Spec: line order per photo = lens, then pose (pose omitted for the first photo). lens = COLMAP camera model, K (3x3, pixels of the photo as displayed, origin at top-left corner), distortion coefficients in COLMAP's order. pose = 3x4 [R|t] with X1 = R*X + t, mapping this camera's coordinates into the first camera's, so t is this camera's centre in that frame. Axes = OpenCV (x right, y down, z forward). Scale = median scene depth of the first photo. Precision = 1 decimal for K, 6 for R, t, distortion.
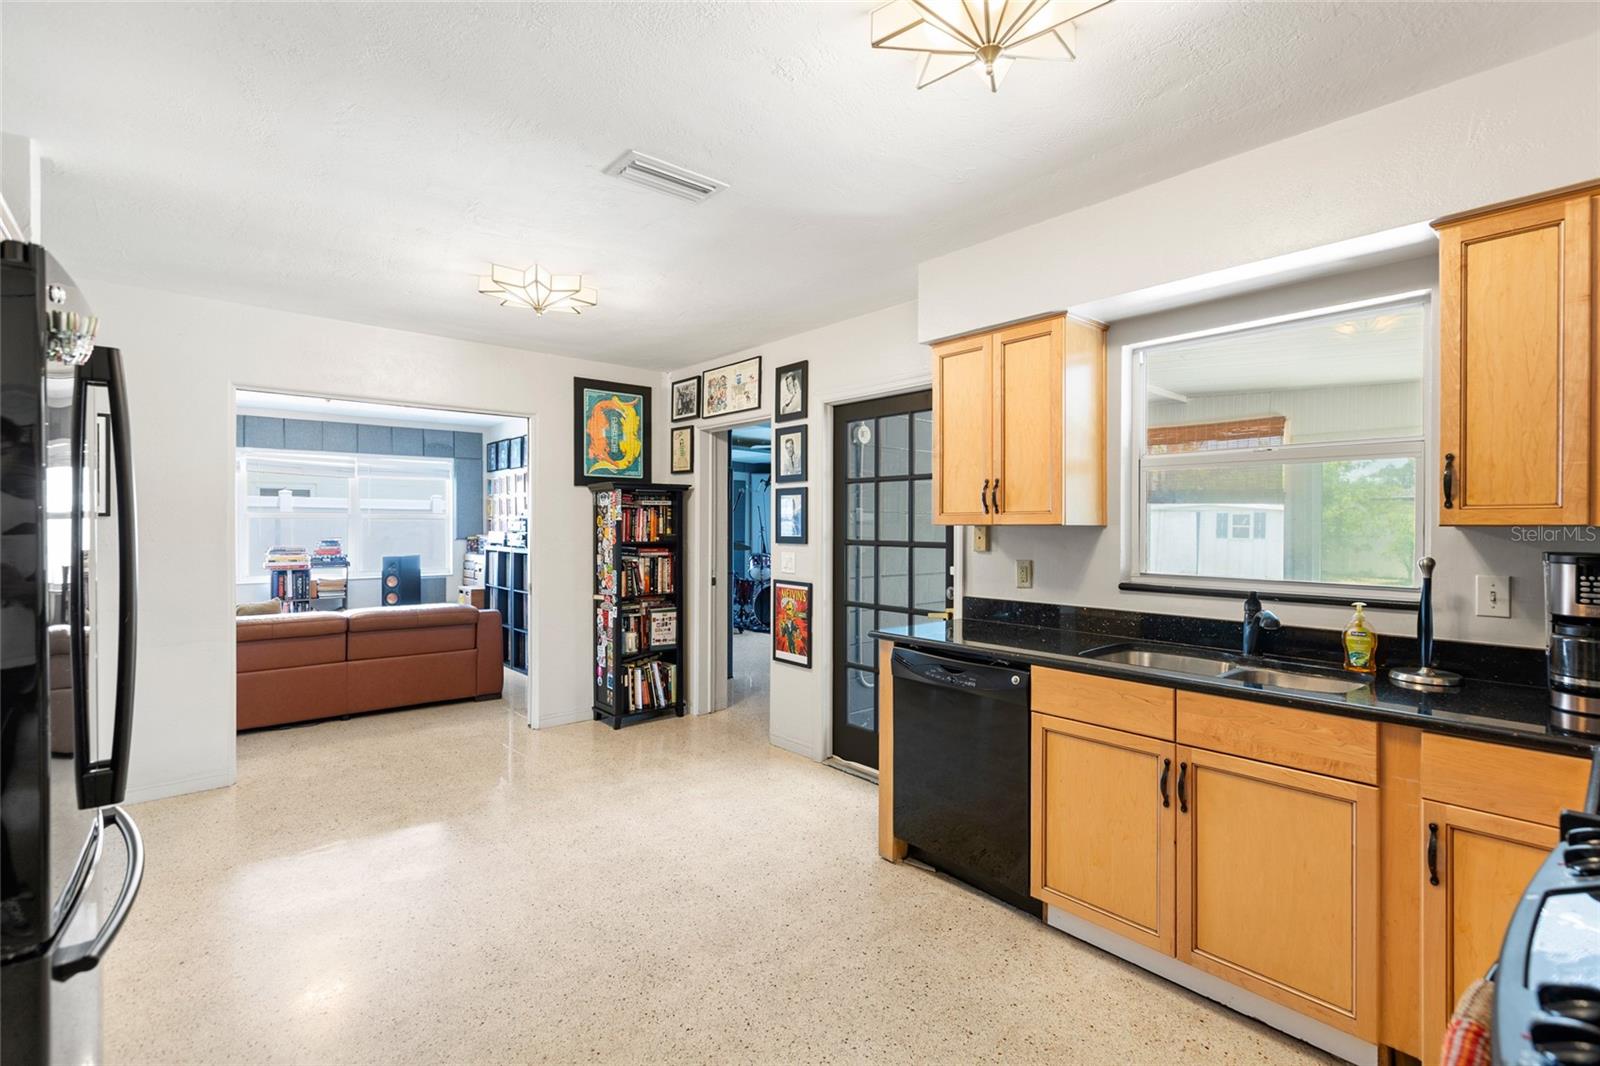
lens RADIAL K [[719.3, 0, 814.7], [0, 719.3, 527.8], [0, 0, 1]] dist [0.005593, -0.001191]
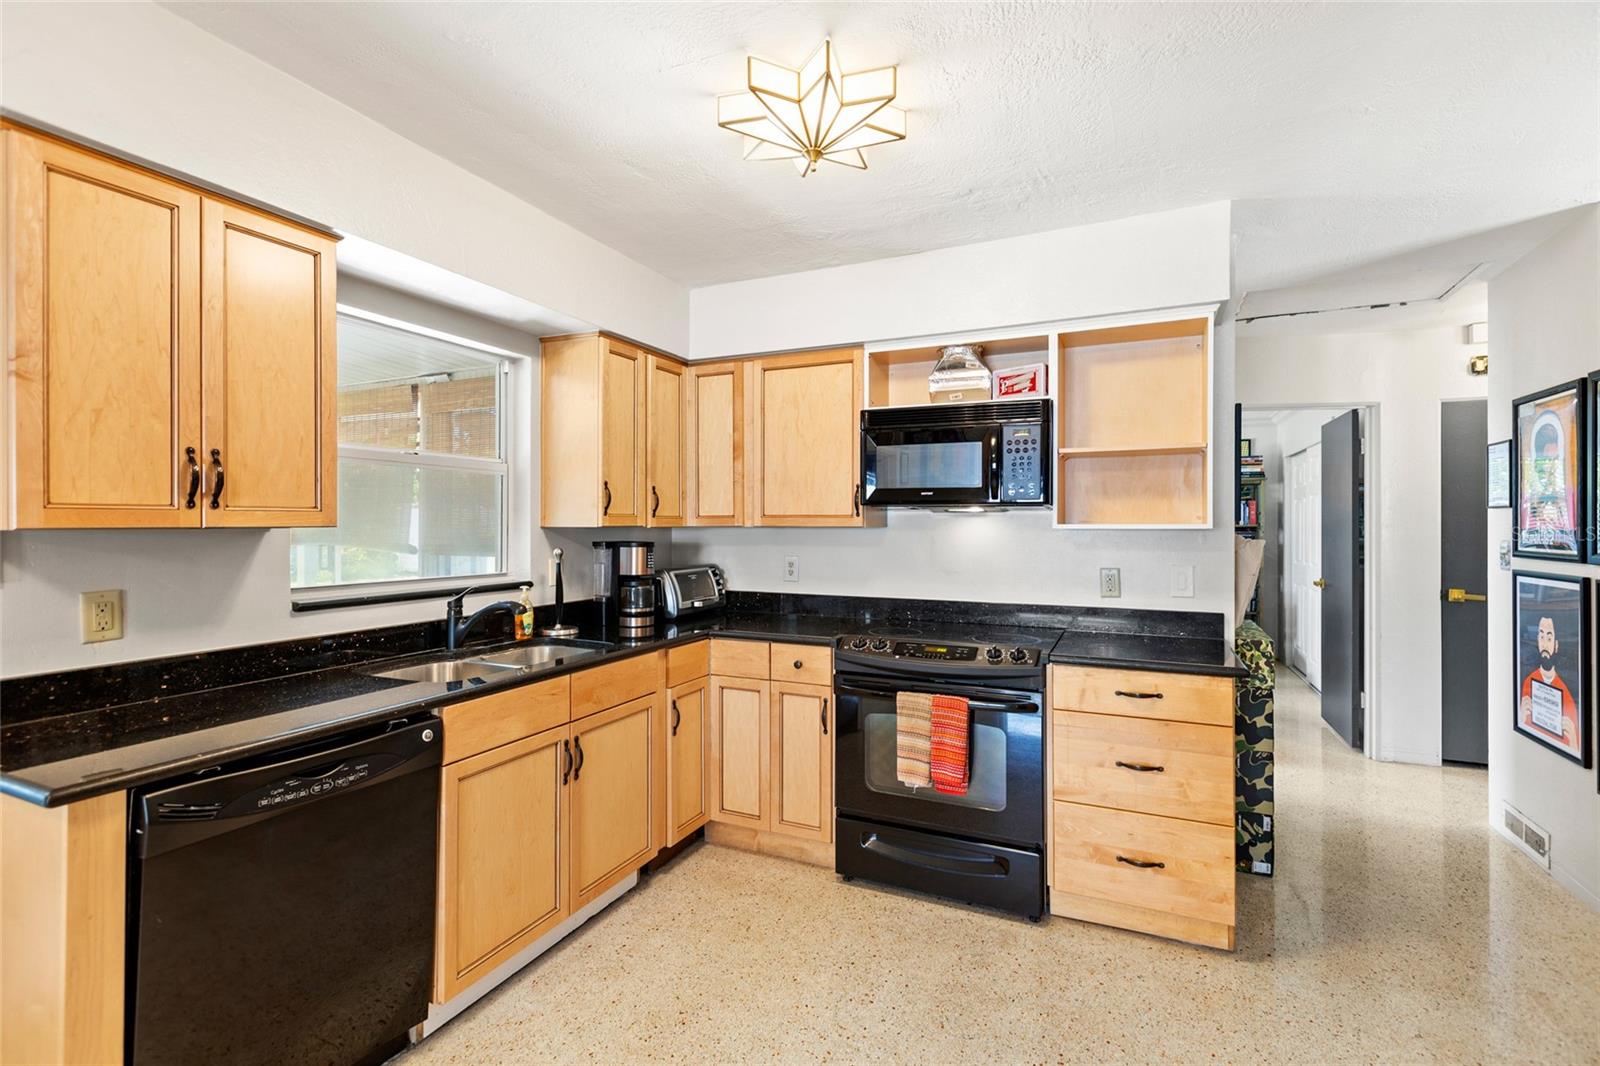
lens RADIAL K [[719.3, 0, 803.6], [0, 719.3, 520.2], [0, 0, 1]] dist [0.005593, -0.001191]
pose [[-0.394617, 0.004171, 0.918836, -0.468871], [0.004257, 0.999987, -0.002711, -0.006171], [-0.918836, 0.002842, -0.394630, 0.780111]]
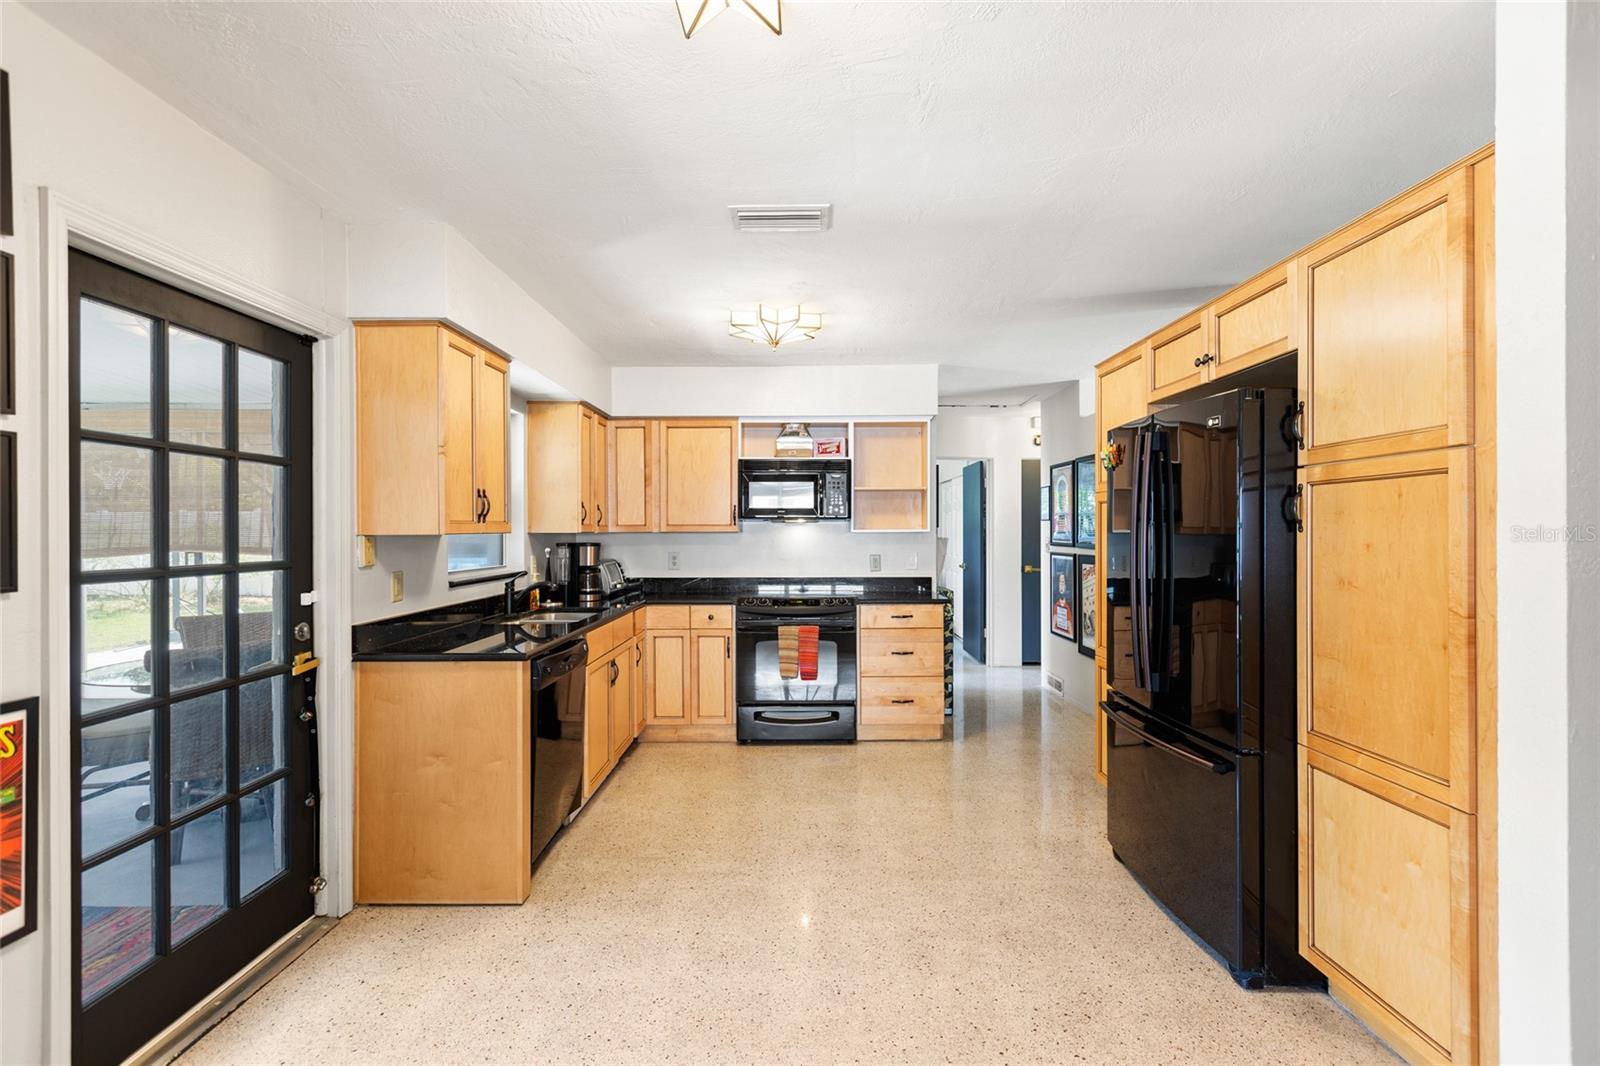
lens RADIAL K [[719.3, 0, 789.0], [0, 719.3, 529.6], [0, 0, 1]] dist [0.005593, -0.001191]
pose [[-0.731458, 0.001922, 0.681884, -0.768885], [0.006758, 0.999967, 0.004430, -0.010815], [-0.681853, 0.007849, -0.731447, 1.435237]]
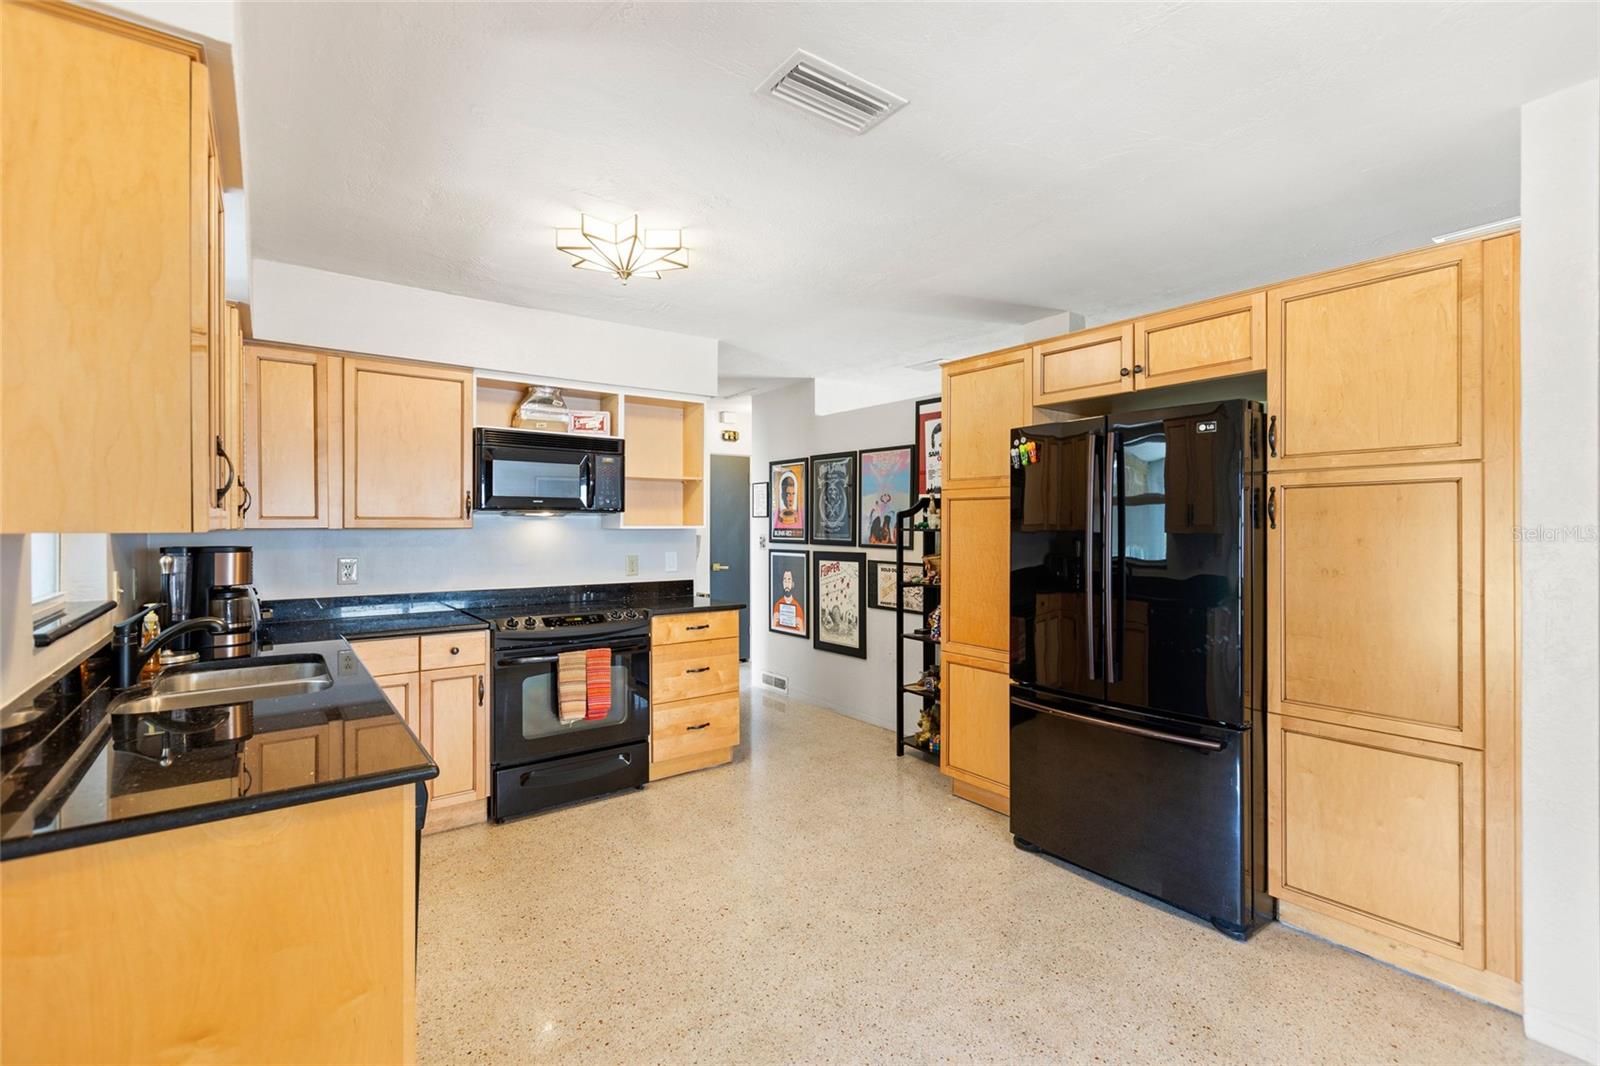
lens RADIAL K [[719.3, 0, 801.0], [0, 719.3, 527.3], [0, 0, 1]] dist [0.005593, -0.001191]
pose [[-0.995471, -0.000933, 0.095066, -0.198422], [-0.000236, 0.999973, 0.007342, -0.009450], [-0.095070, 0.007286, -0.995444, 1.438367]]
